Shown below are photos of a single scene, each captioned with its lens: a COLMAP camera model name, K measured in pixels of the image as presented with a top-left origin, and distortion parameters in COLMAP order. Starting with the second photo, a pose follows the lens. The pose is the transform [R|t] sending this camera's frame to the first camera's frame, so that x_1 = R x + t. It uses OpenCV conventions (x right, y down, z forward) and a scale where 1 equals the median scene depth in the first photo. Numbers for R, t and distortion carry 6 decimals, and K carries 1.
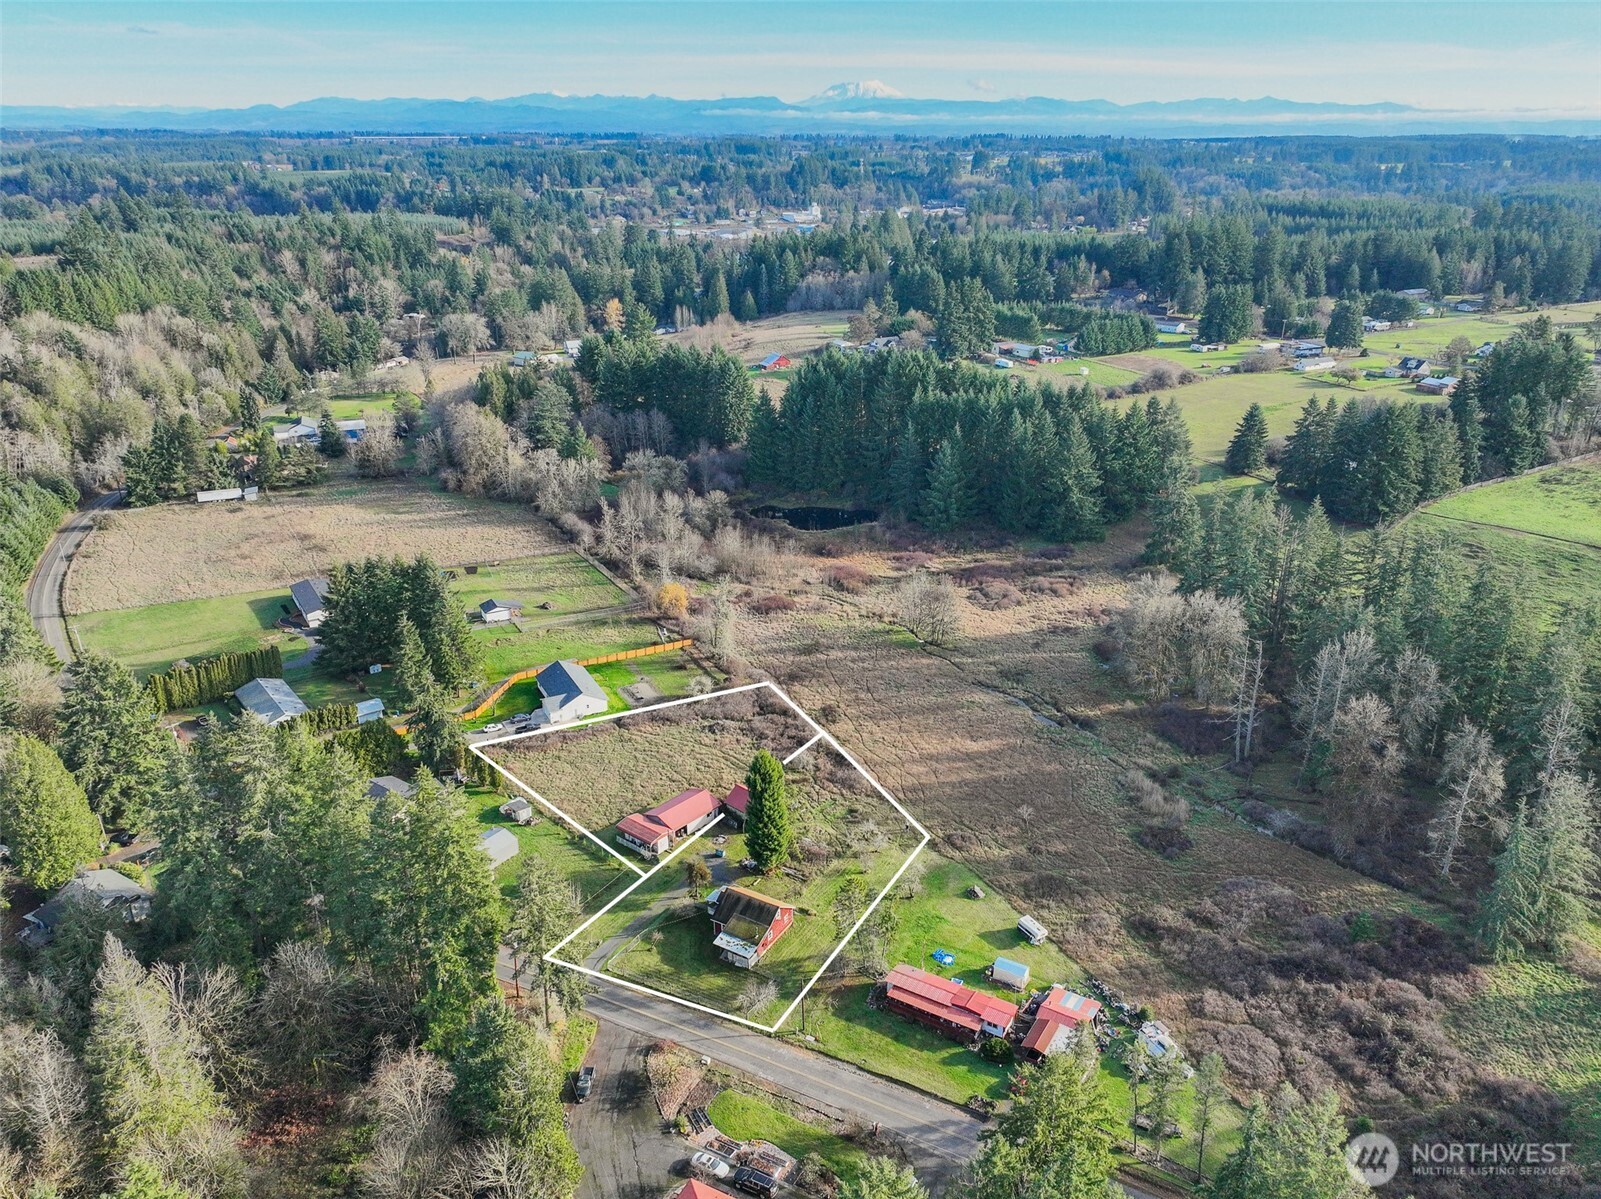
lens RADIAL K [[1161.5, 0, 800.5], [0, 1161.5, 599.5], [0, 0, 1]] dist [0.005905, 0.004602]
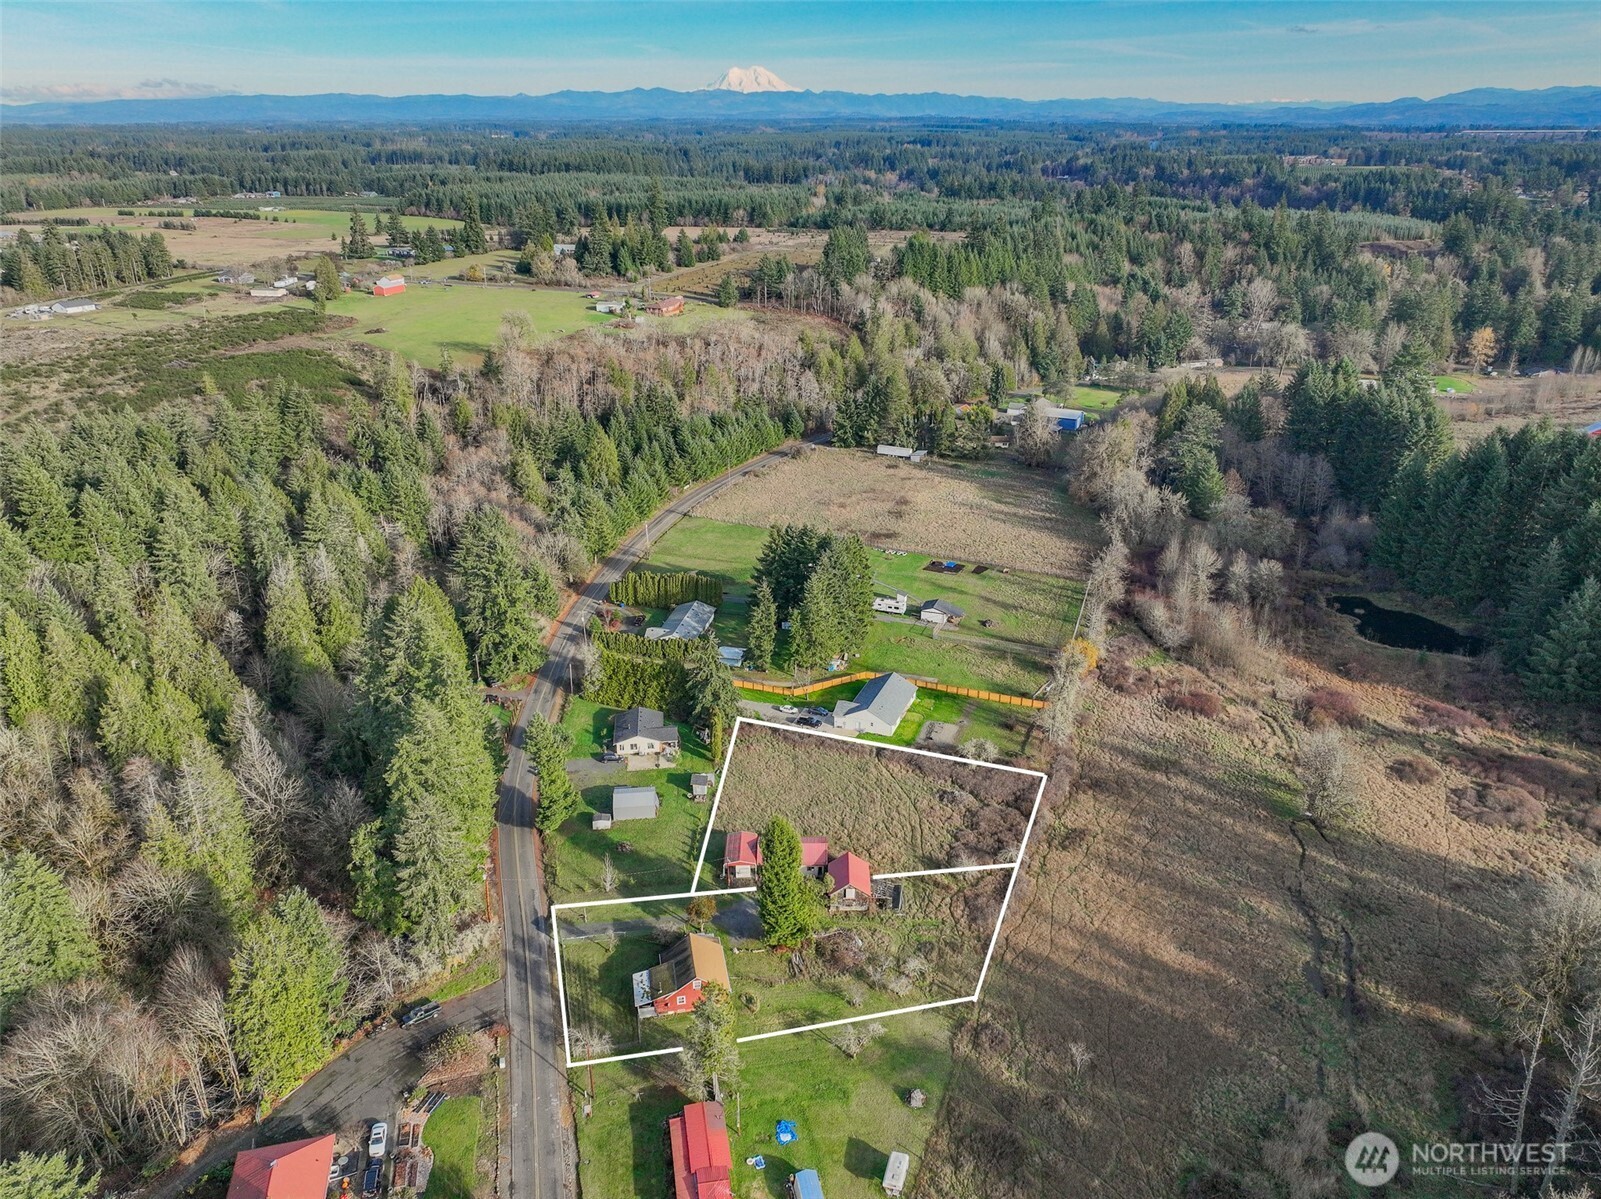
lens RADIAL K [[1161.5, 0, 800.5], [0, 1161.5, 599.5], [0, 0, 1]] dist [0.005905, 0.004602]
pose [[0.671901, 0.285146, -0.683550, 0.322588], [-0.282195, 0.951862, 0.119688, -0.083382], [0.684774, 0.112476, 0.720024, 0.206049]]
